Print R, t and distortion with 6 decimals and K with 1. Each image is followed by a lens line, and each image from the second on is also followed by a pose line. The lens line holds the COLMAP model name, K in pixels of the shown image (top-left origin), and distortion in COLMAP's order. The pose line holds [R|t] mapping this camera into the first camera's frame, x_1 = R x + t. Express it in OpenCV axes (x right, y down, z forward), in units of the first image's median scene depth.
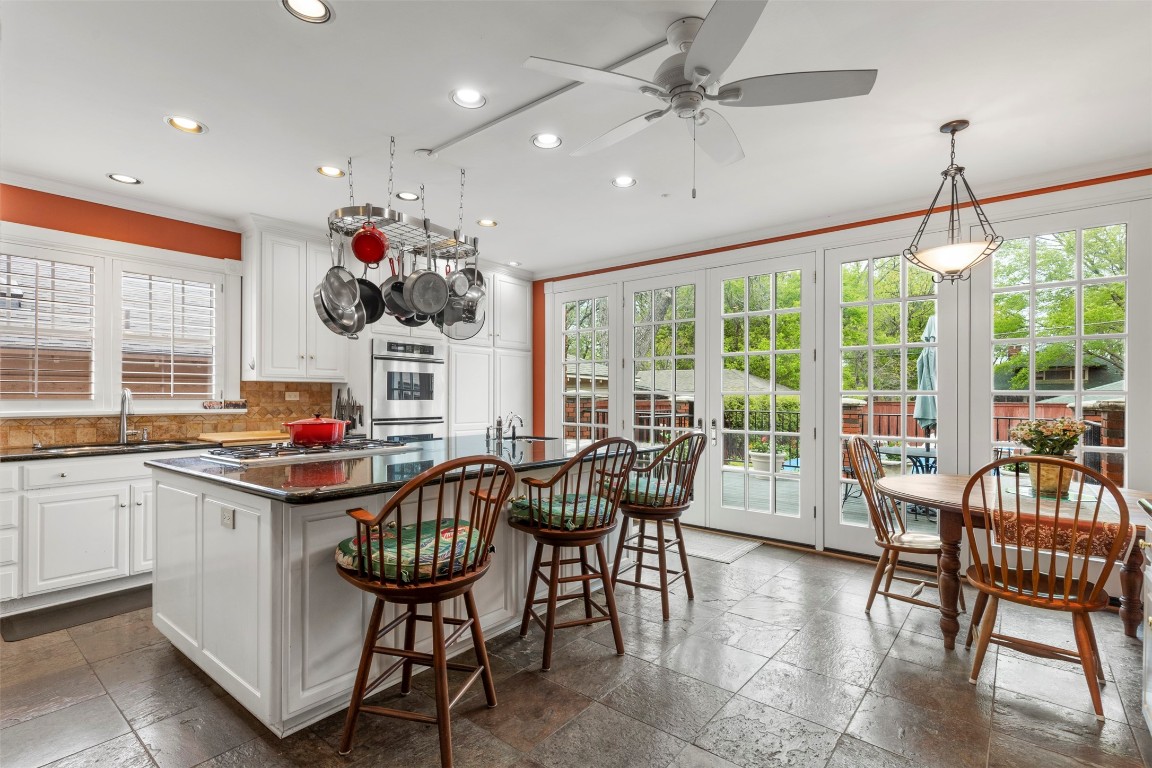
lens RADIAL K [[528.9, 0, 574.8], [0, 528.9, 402.7], [0, 0, 1]] dist [0.006876, 0.000571]
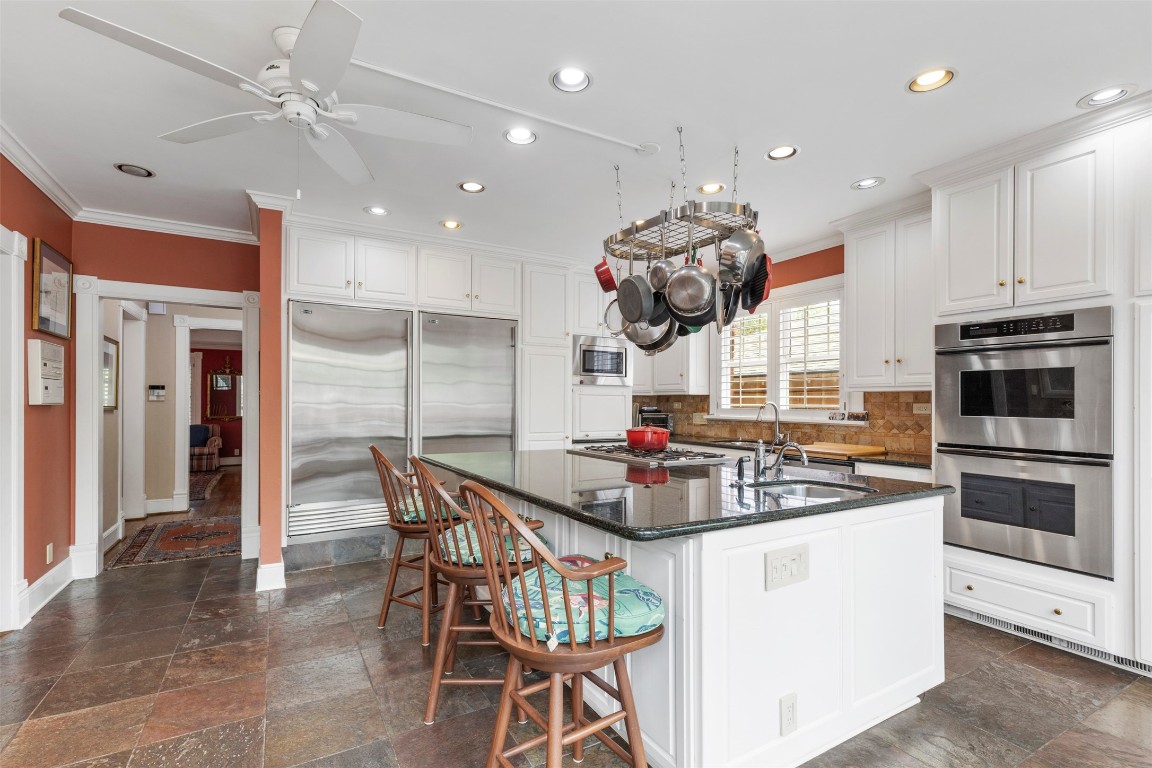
lens RADIAL K [[528.9, 0, 574.8], [0, 528.9, 402.7], [0, 0, 1]] dist [0.006876, 0.000571]
pose [[-0.364106, -0.003888, -0.931350, 0.458918], [-0.018856, 0.999817, 0.003198, -0.015292], [0.931167, 0.018726, -0.364112, 0.864981]]
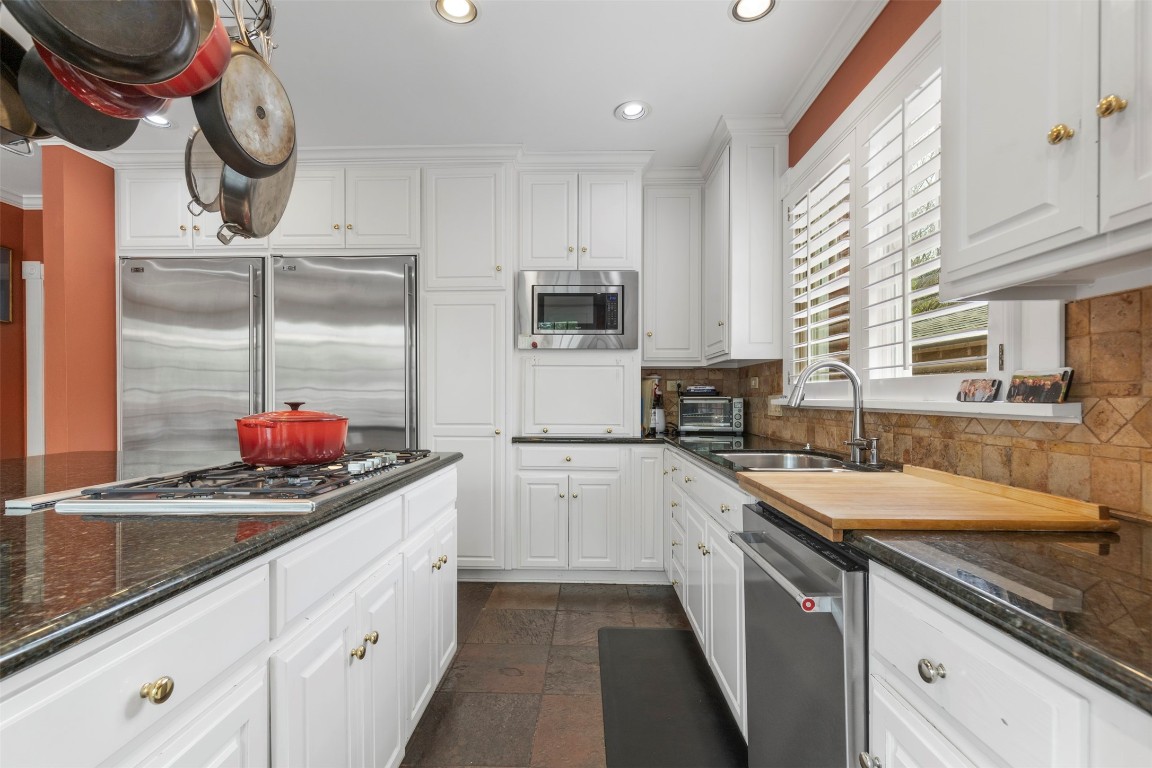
lens RADIAL K [[528.9, 0, 574.8], [0, 528.9, 402.7], [0, 0, 1]] dist [0.006876, 0.000571]
pose [[-0.801224, 0.004911, -0.598344, -0.260427], [-0.008184, 0.999783, 0.019165, 0.007627], [0.598309, 0.020252, -0.801010, 1.075422]]
